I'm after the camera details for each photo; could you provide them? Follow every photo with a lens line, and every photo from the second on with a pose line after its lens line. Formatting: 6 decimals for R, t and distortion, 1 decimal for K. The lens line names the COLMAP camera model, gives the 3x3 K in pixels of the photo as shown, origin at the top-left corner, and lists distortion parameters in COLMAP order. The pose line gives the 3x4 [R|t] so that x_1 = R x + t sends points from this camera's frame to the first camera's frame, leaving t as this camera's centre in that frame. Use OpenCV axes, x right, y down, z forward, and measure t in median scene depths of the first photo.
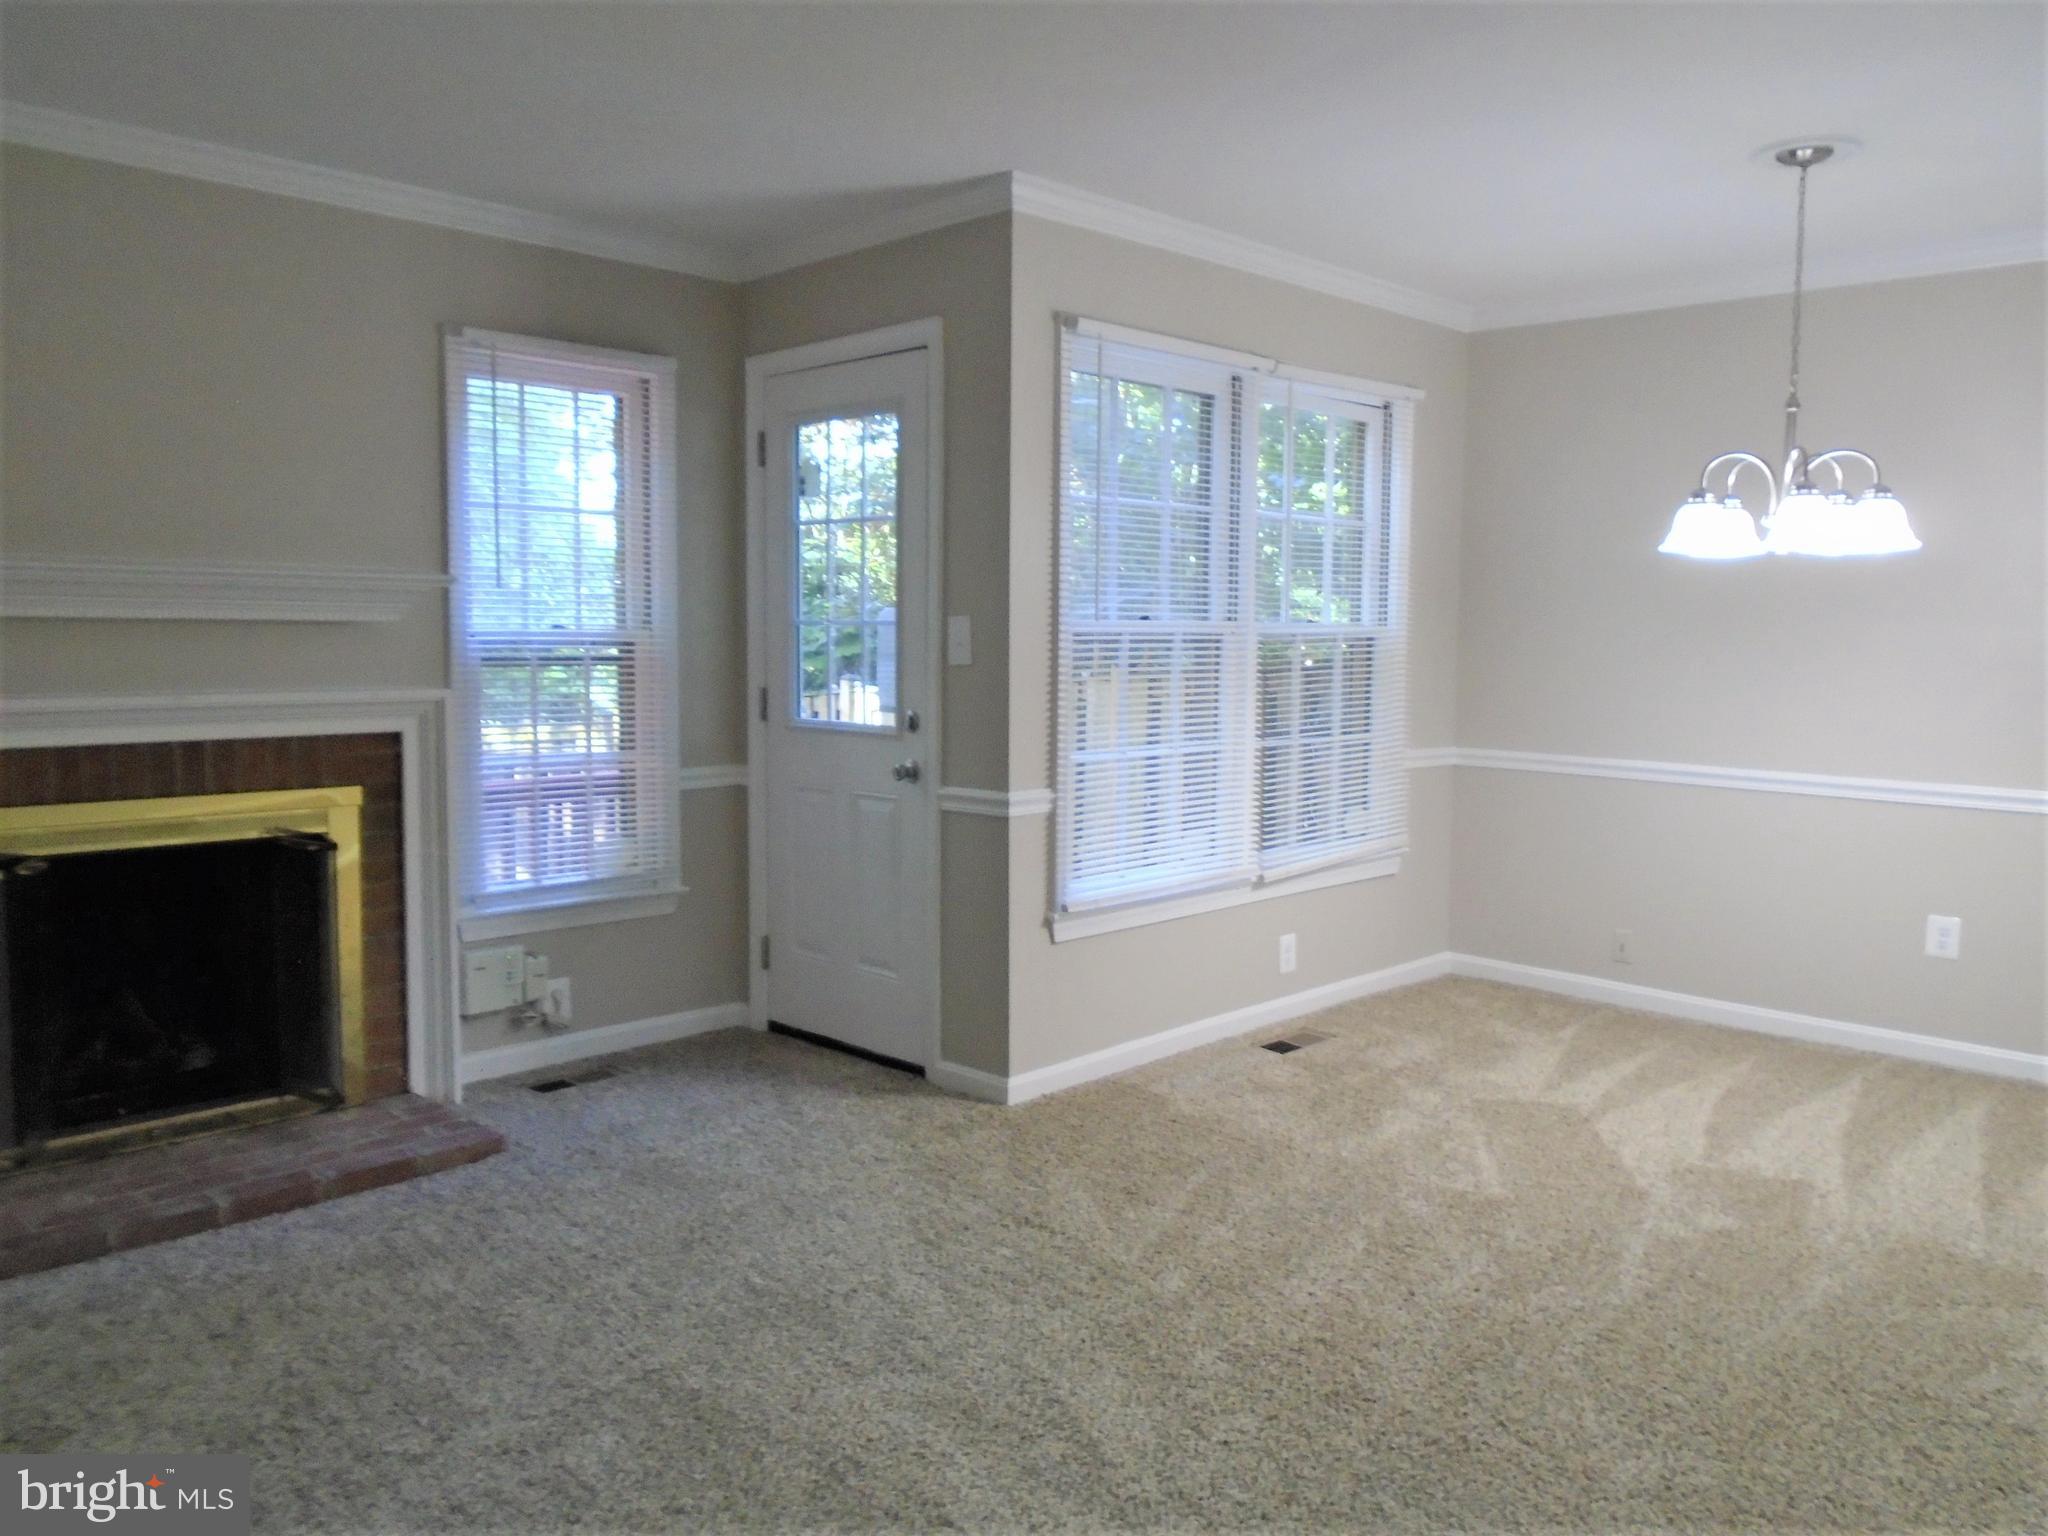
lens RADIAL K [[1550.5, 0, 1017.1], [0, 1550.5, 761.7], [0, 0, 1]] dist [-0.030522, 0.016680]
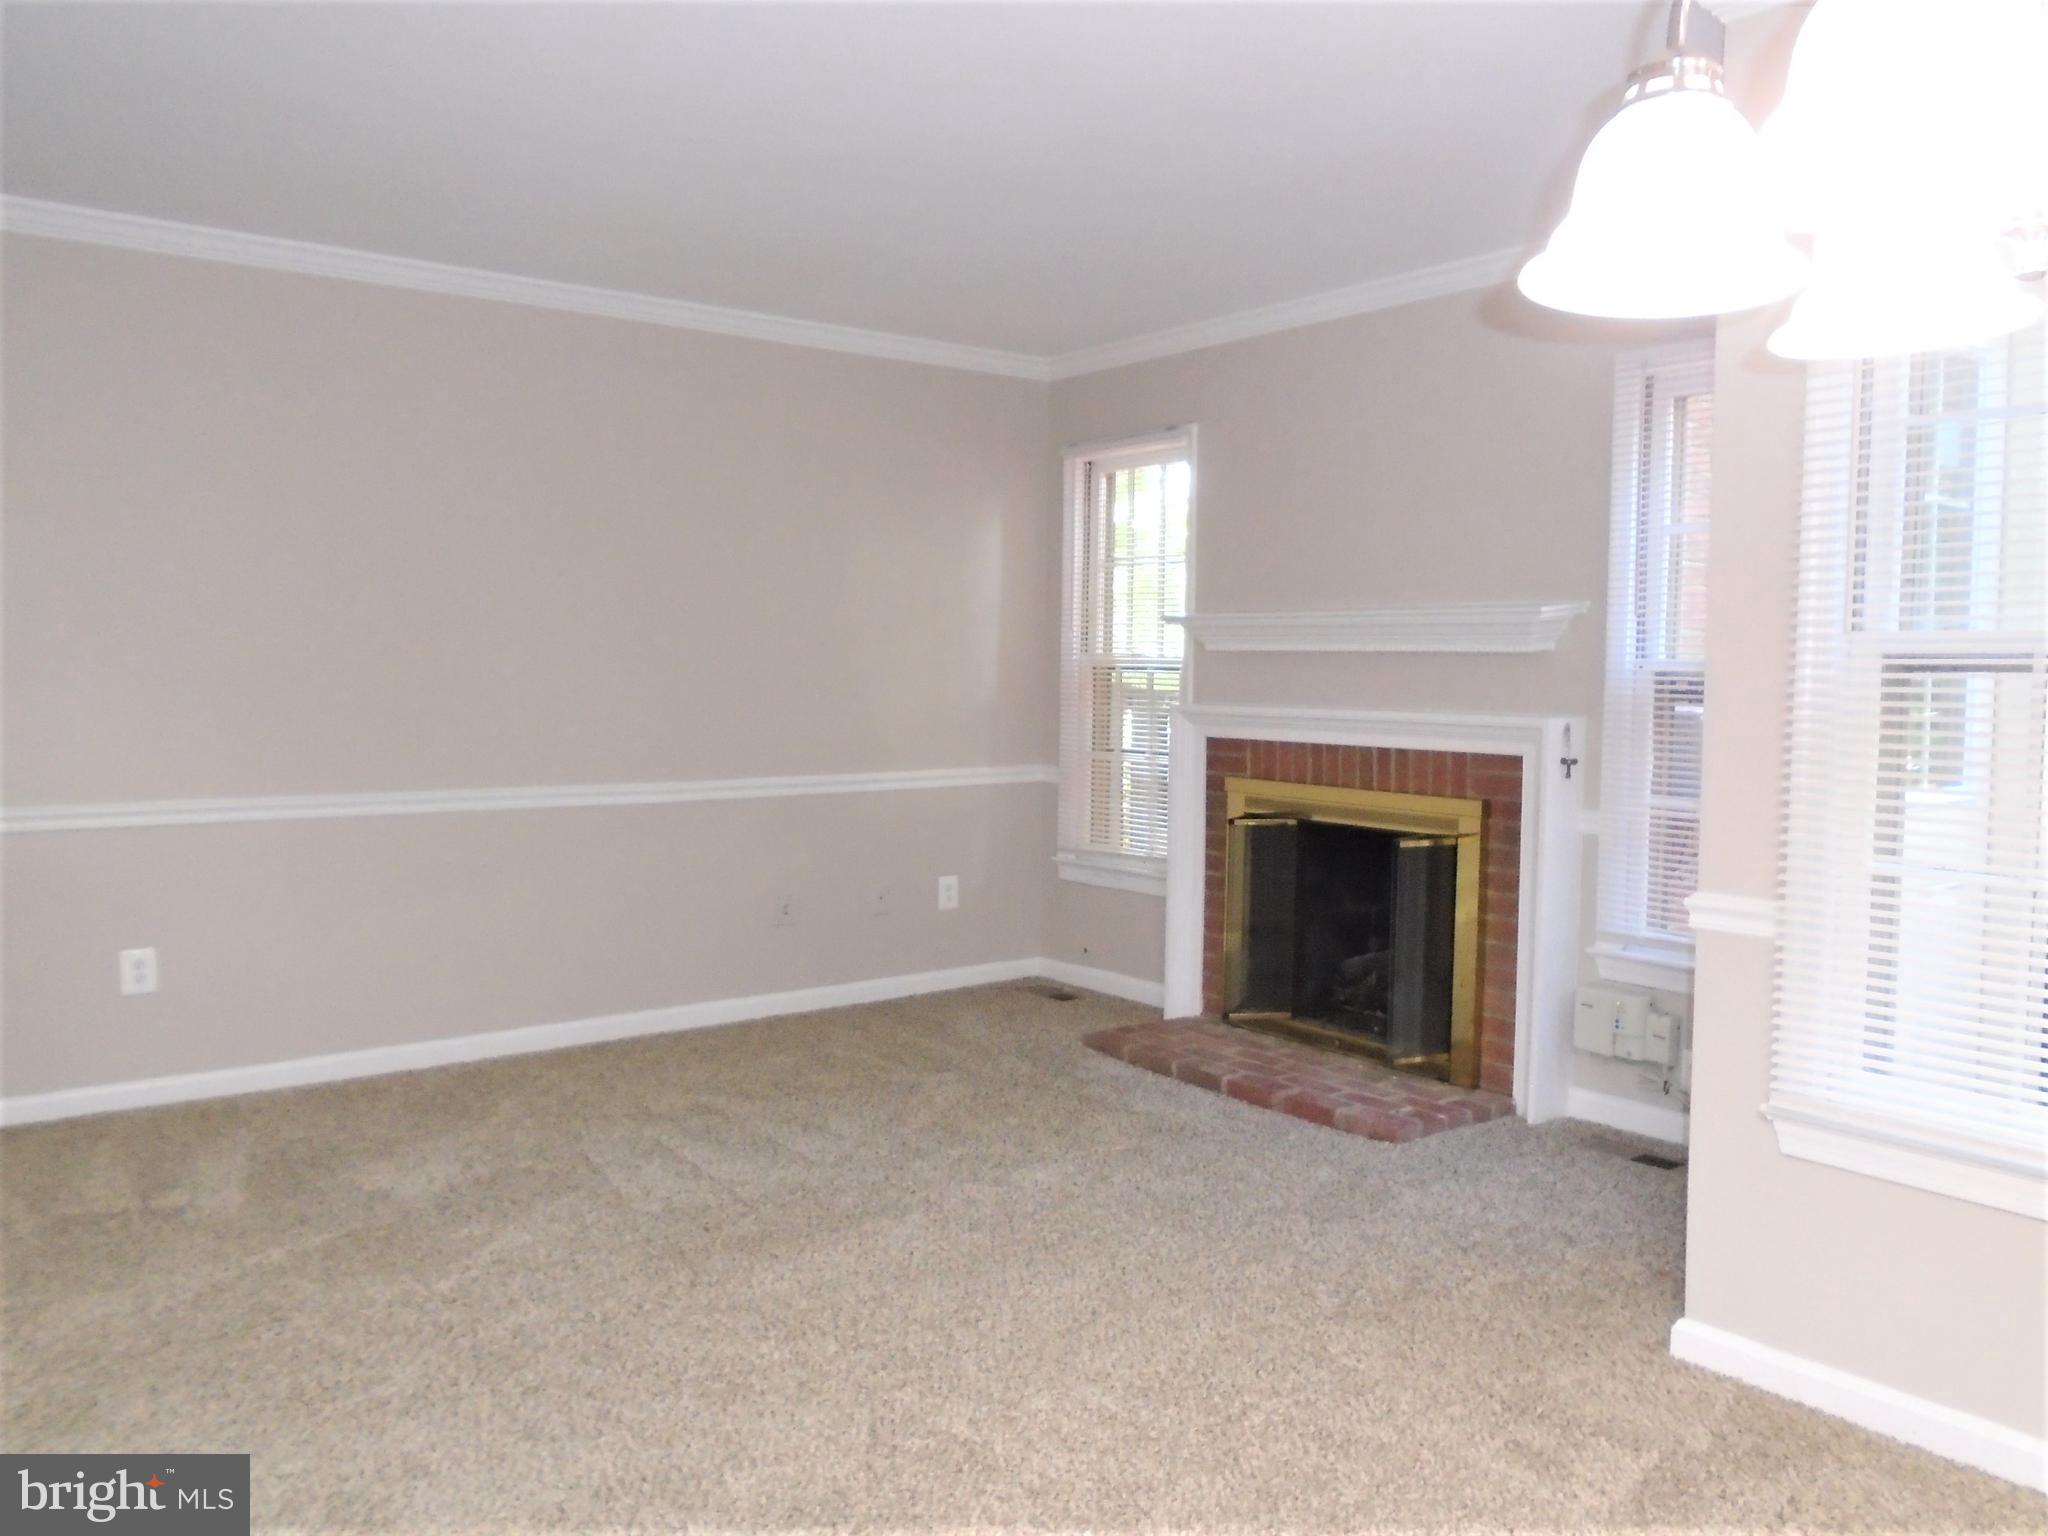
lens RADIAL K [[1550.5, 0, 1017.1], [0, 1550.5, 761.7], [0, 0, 1]] dist [-0.030522, 0.016680]
pose [[-0.143955, 0.052663, -0.988182, 0.697061], [-0.093239, 0.993419, 0.066525, -0.053299], [0.985182, 0.101713, -0.138097, 0.801277]]
